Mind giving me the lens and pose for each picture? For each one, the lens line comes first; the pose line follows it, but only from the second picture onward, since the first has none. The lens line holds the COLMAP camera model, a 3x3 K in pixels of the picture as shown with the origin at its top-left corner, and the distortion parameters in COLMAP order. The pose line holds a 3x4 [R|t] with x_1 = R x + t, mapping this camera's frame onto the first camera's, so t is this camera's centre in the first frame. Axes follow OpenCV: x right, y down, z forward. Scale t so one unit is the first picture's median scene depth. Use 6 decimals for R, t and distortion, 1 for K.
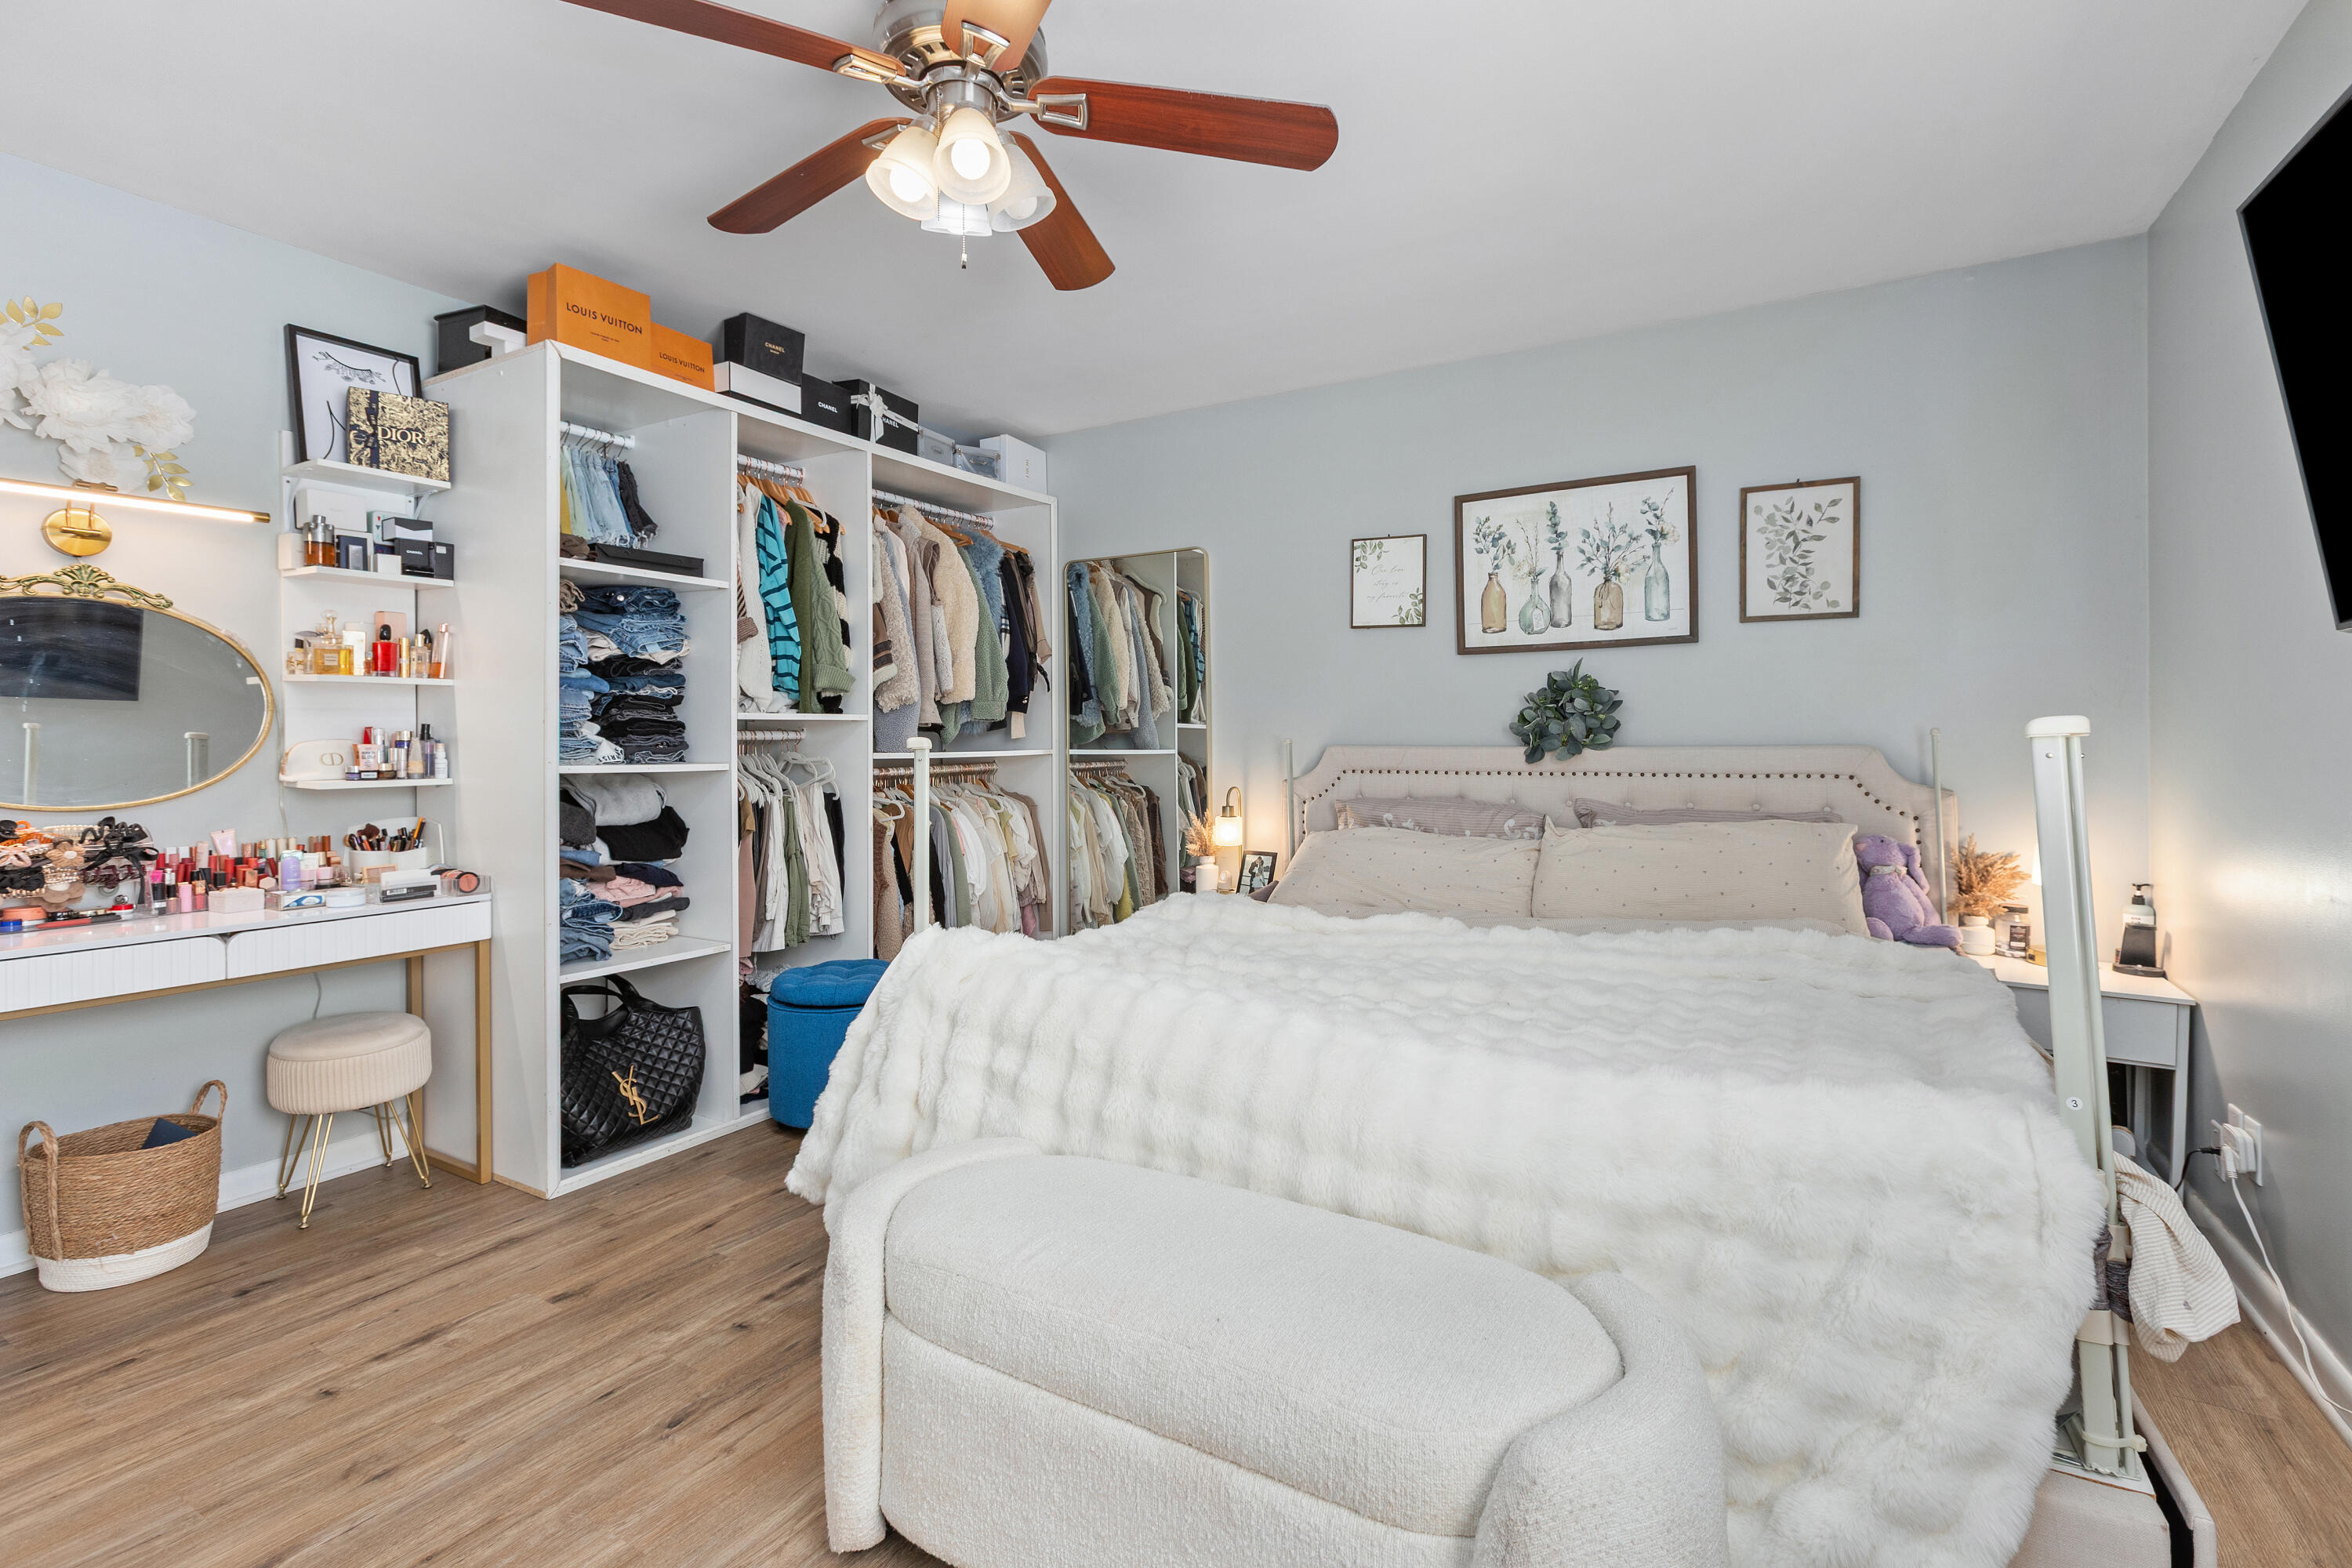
lens RADIAL K [[1058.3, 0, 1181.9], [0, 1058.3, 772.4], [0, 0, 1]] dist [0.002598, 0.000145]
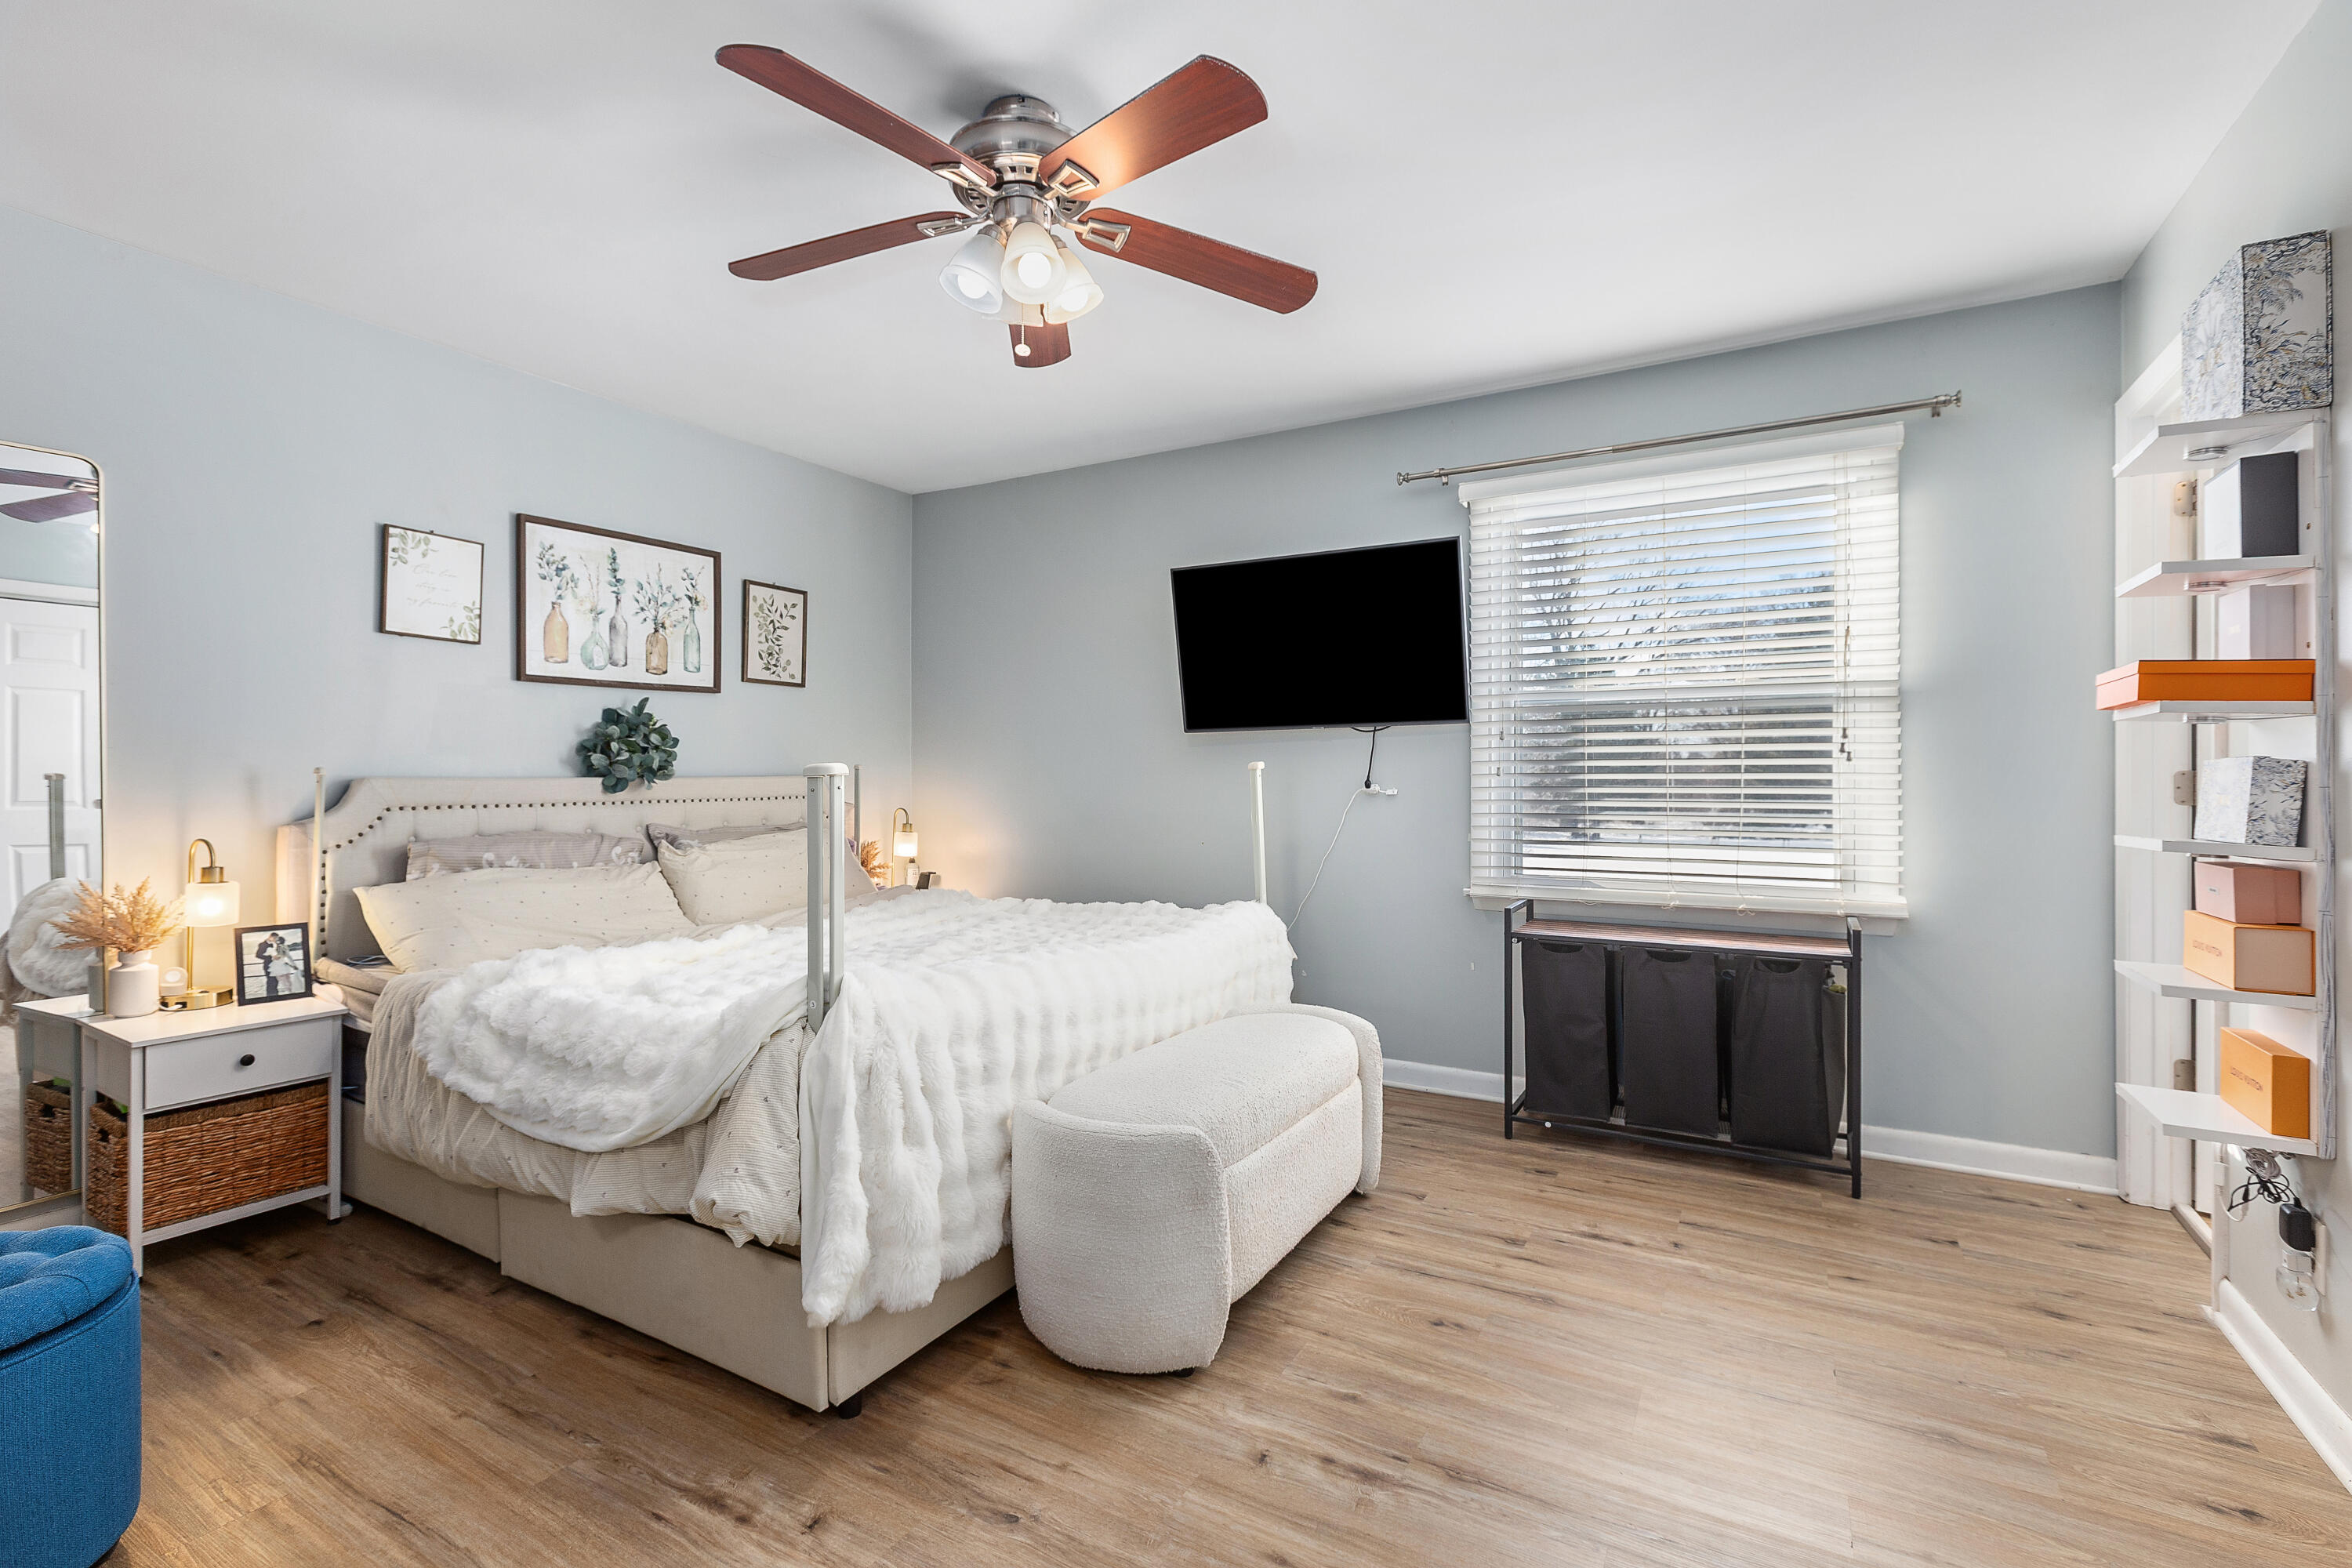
lens RADIAL K [[1058.3, 0, 1181.9], [0, 1058.3, 772.4], [0, 0, 1]] dist [0.002598, 0.000145]
pose [[0.007560, 0.006771, 0.999949, -0.719314], [0.031831, 0.999469, -0.007008, -0.004307], [-0.999465, 0.031882, 0.007340, 0.431309]]
